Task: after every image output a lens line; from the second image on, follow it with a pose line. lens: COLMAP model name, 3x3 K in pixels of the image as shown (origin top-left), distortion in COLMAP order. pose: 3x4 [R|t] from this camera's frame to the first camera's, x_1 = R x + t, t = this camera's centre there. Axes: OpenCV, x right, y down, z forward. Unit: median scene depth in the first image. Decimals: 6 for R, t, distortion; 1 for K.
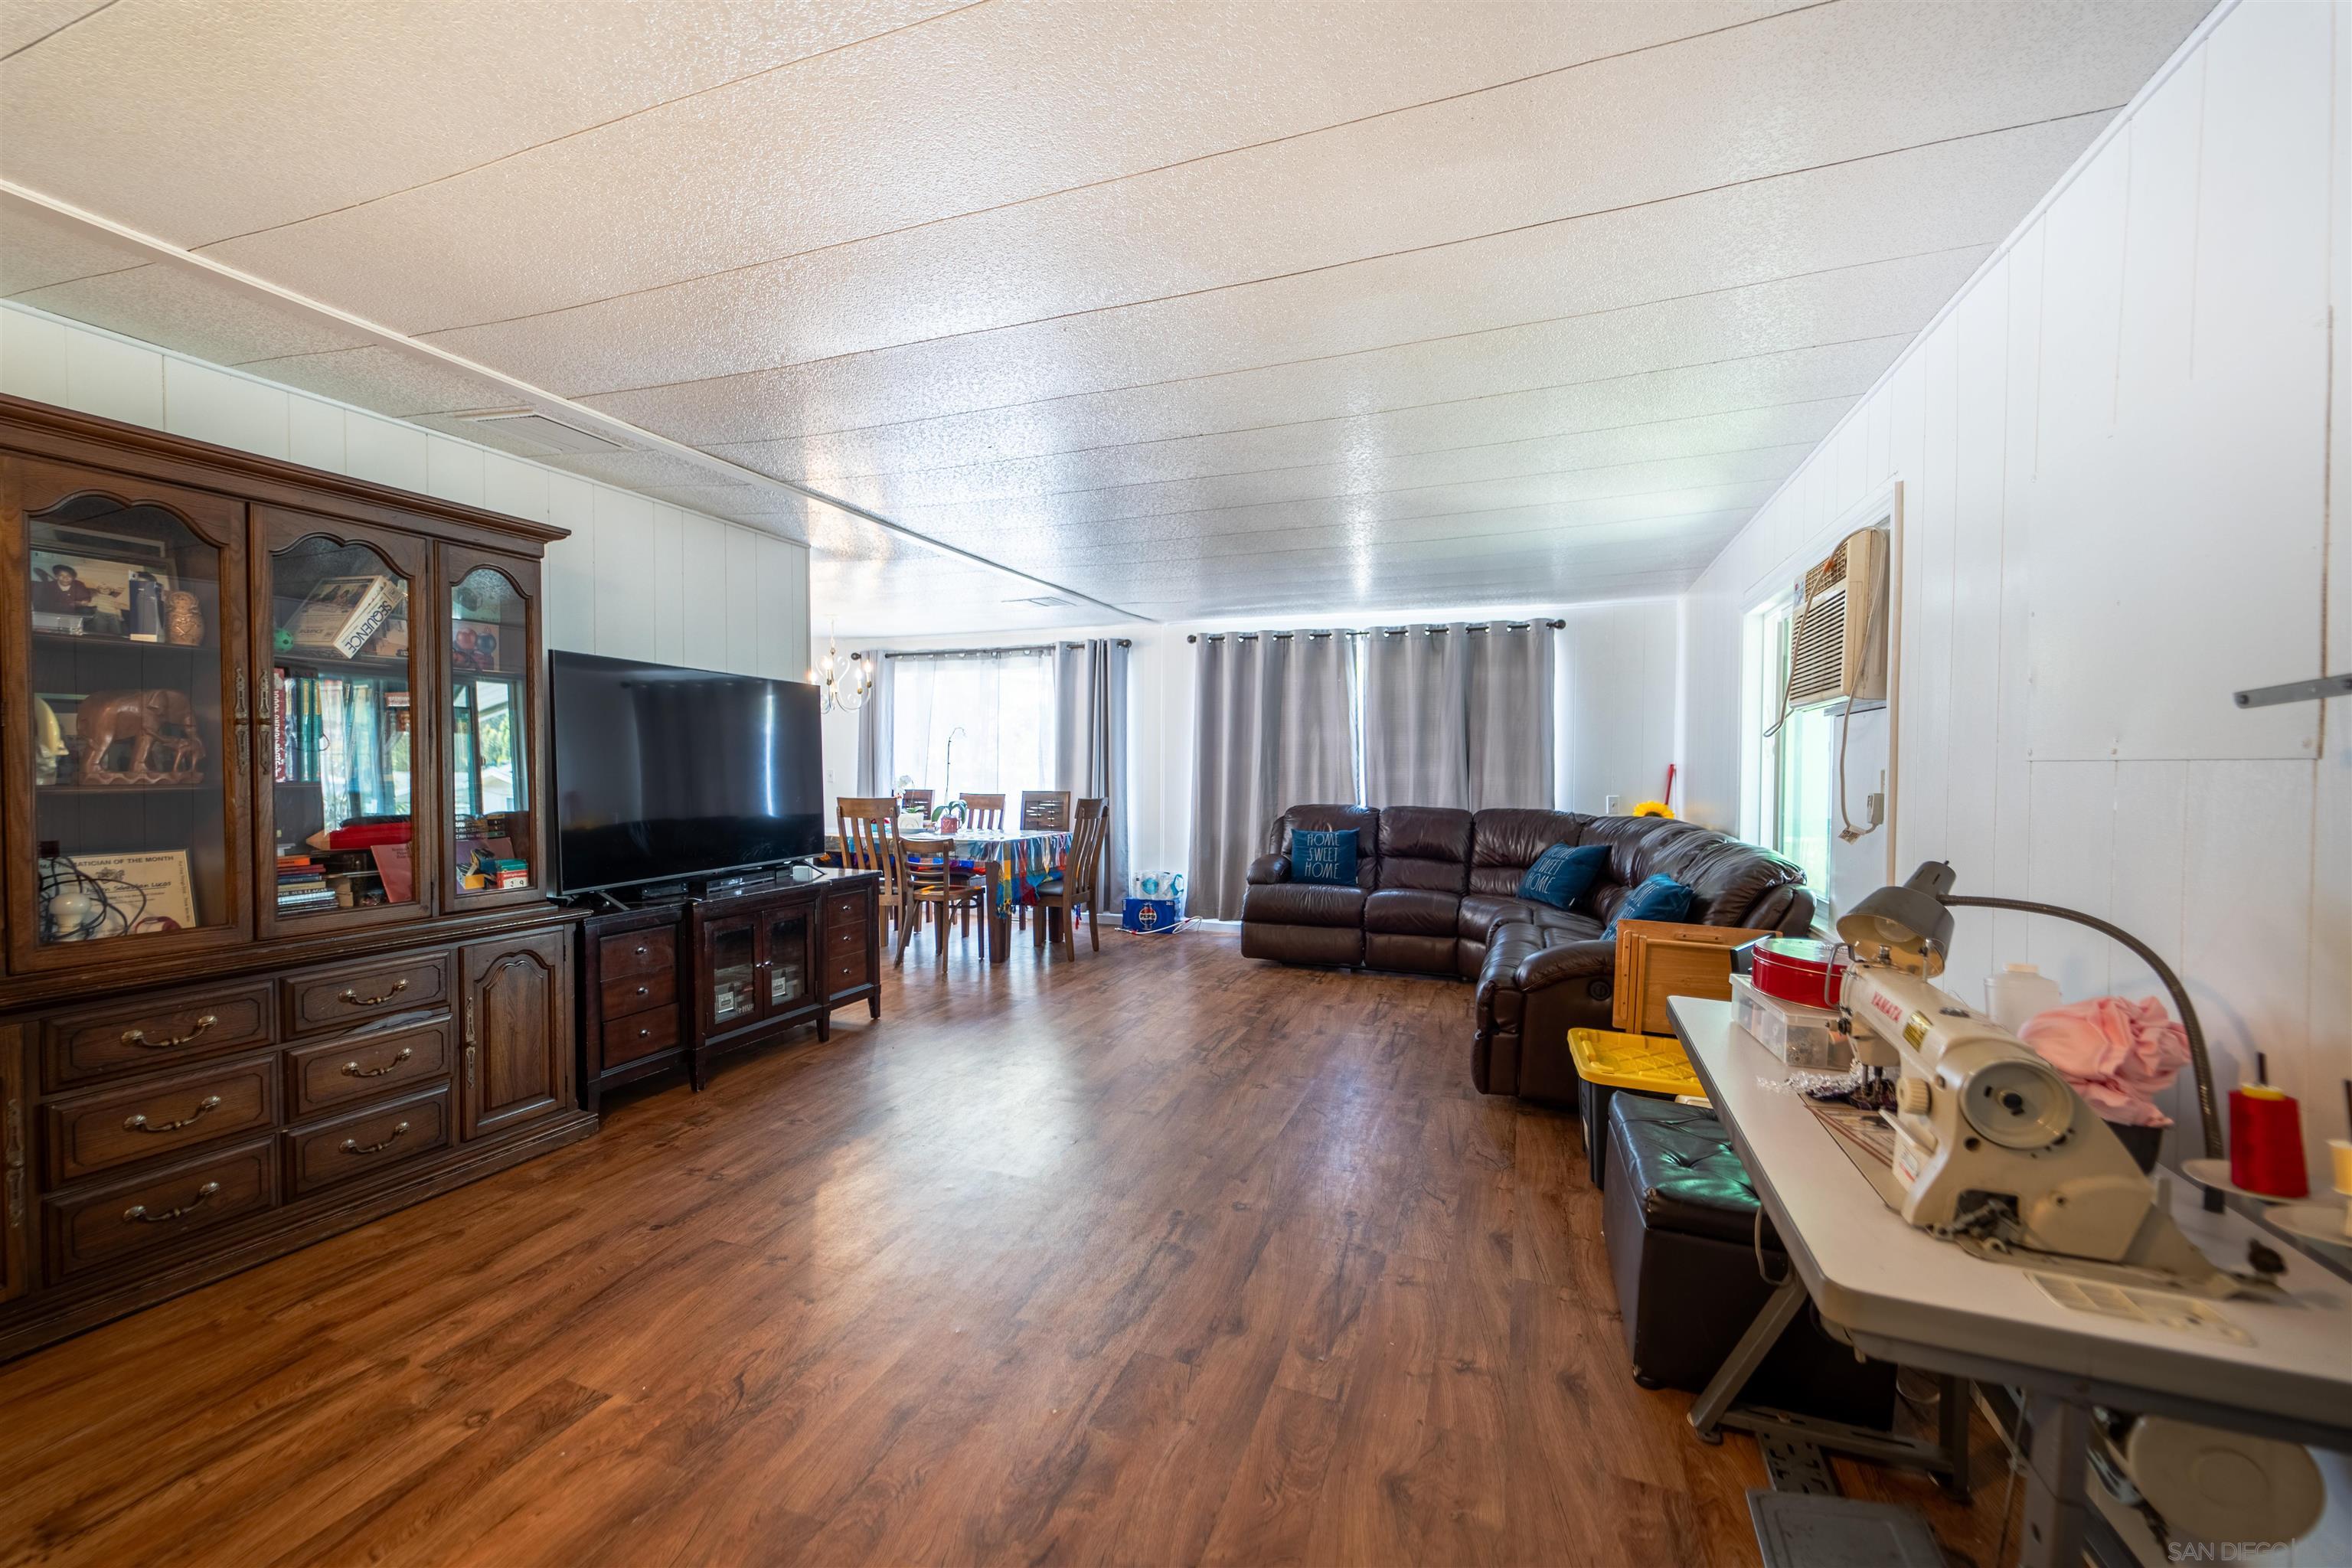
lens RADIAL K [[939.1, 0, 1181.0], [0, 939.1, 785.4], [0, 0, 1]] dist [0.004399, -0.002015]
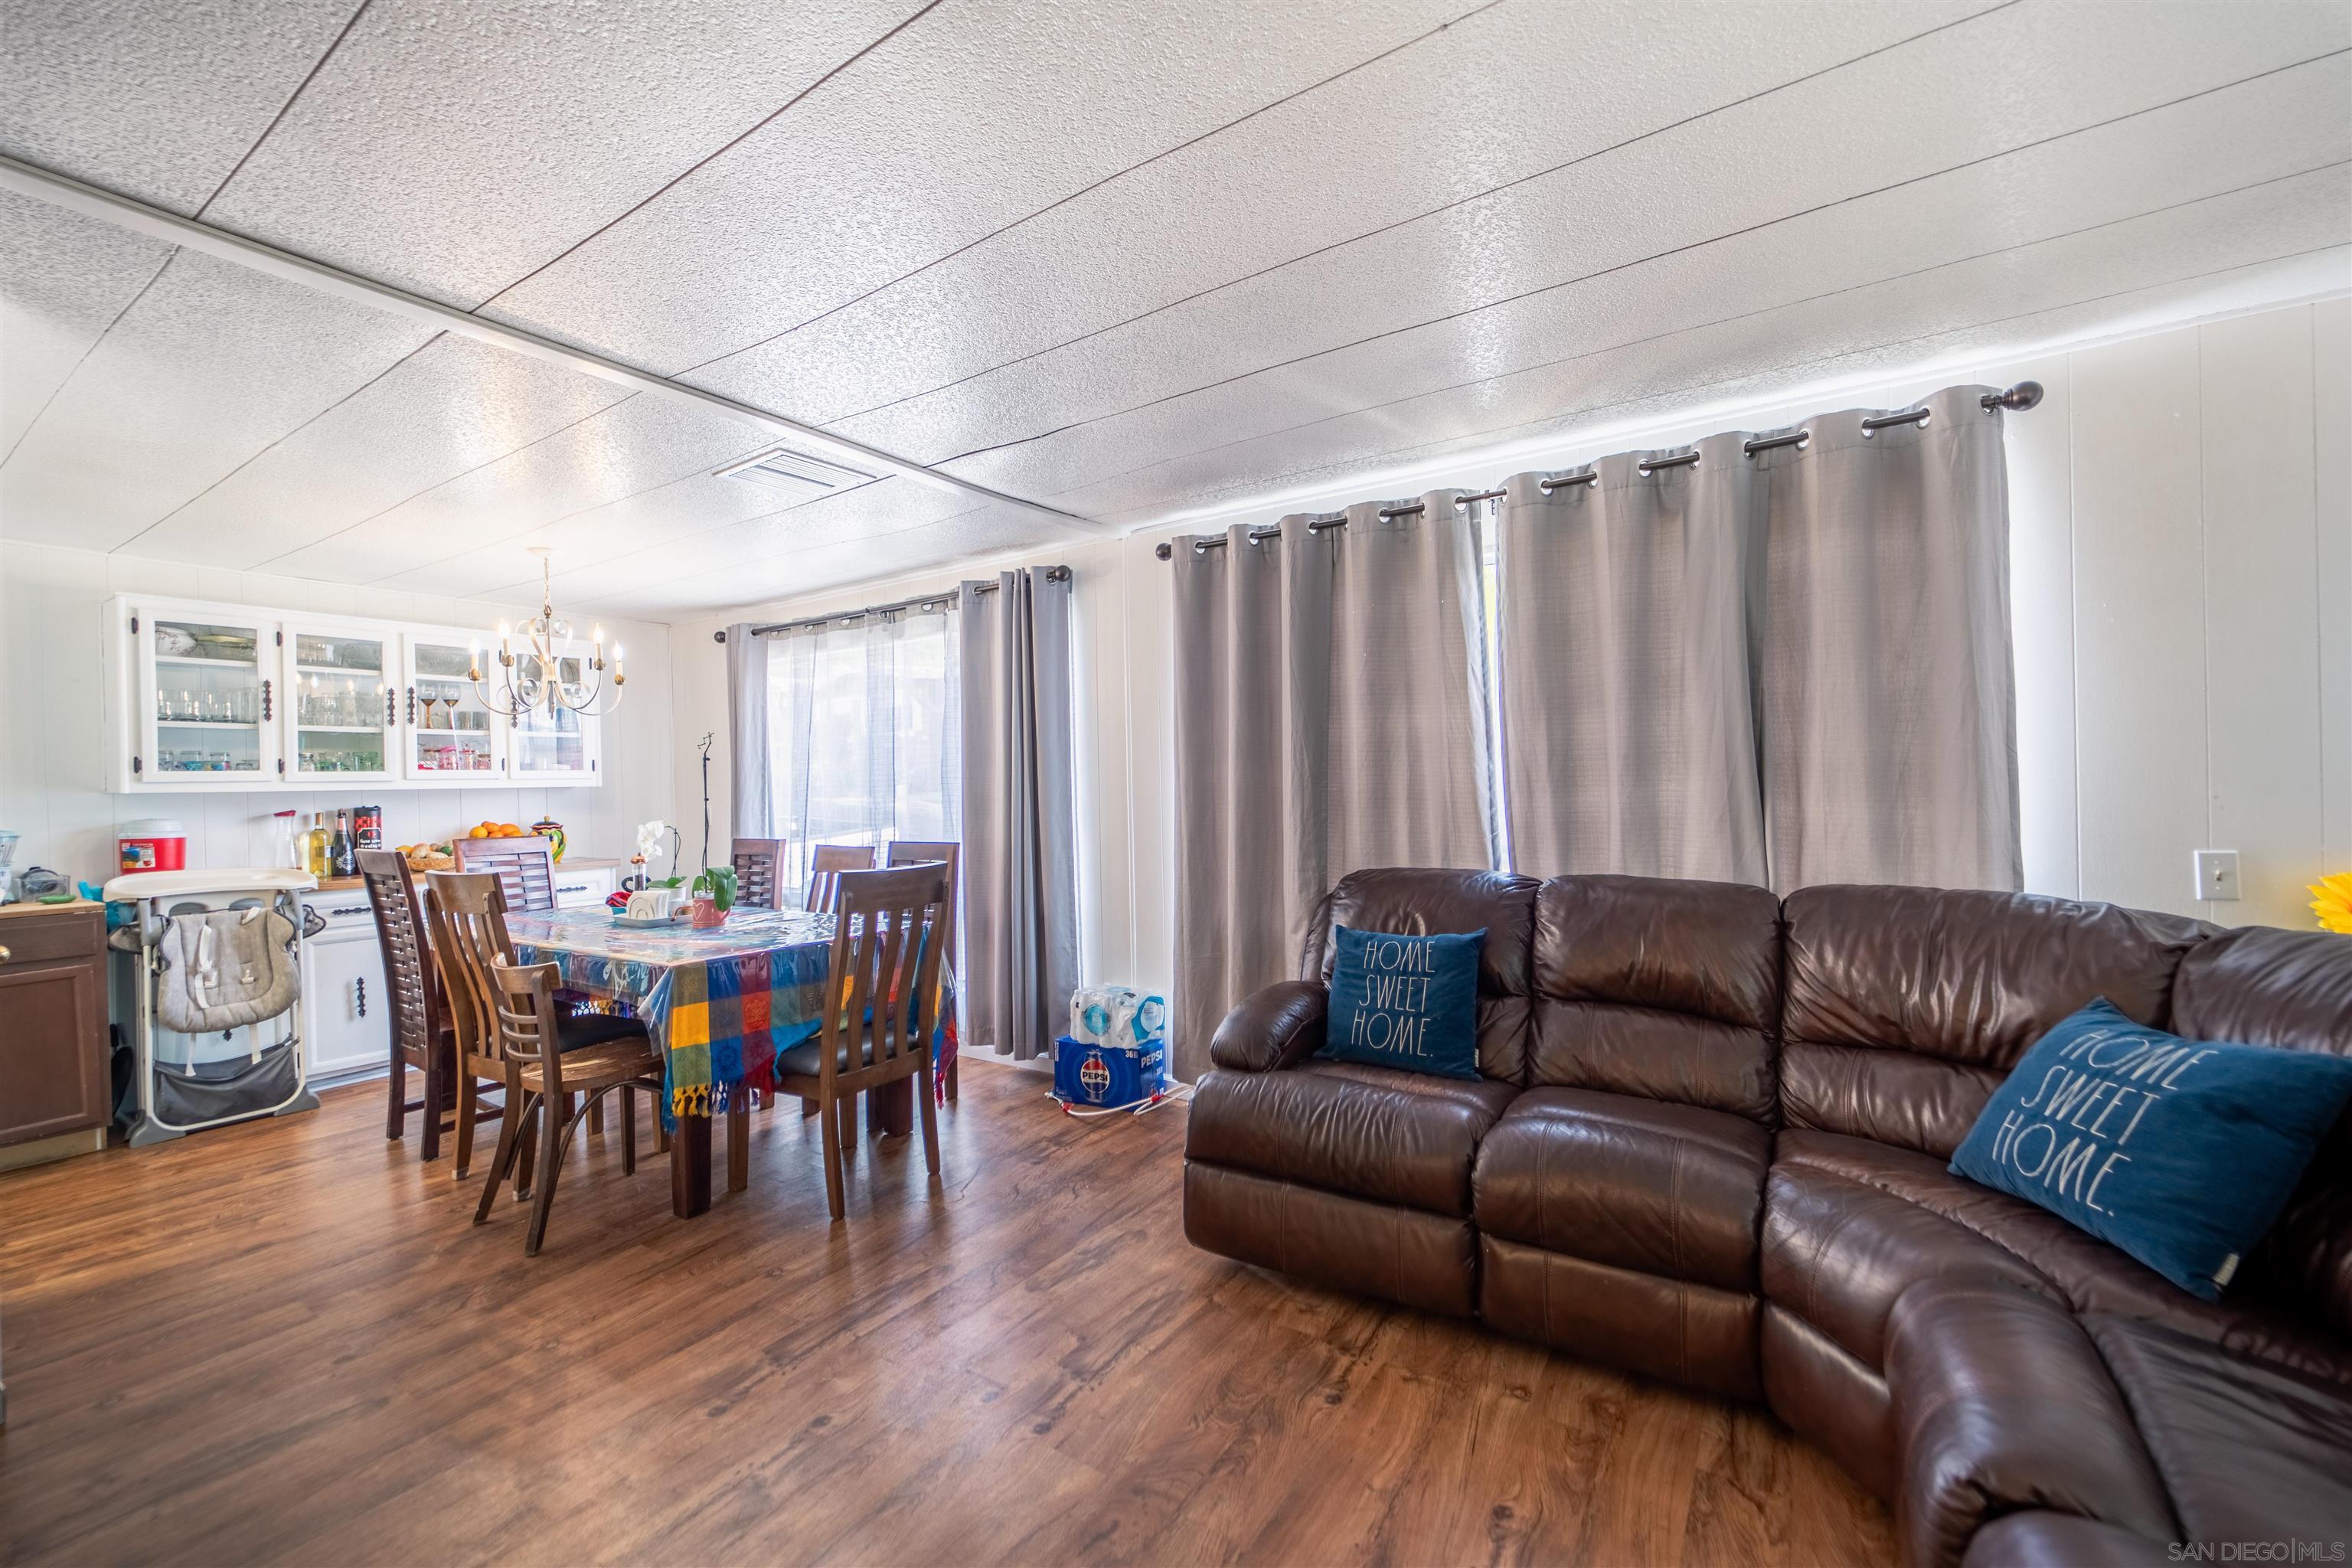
lens RADIAL K [[939.1, 0, 1179.1], [0, 939.1, 783.1], [0, 0, 1]] dist [0.004399, -0.002015]
pose [[0.973096, -0.024797, -0.229061, 0.149549], [0.019364, 0.999476, -0.025935, -0.012804], [0.229584, 0.020801, 0.973066, 0.533393]]
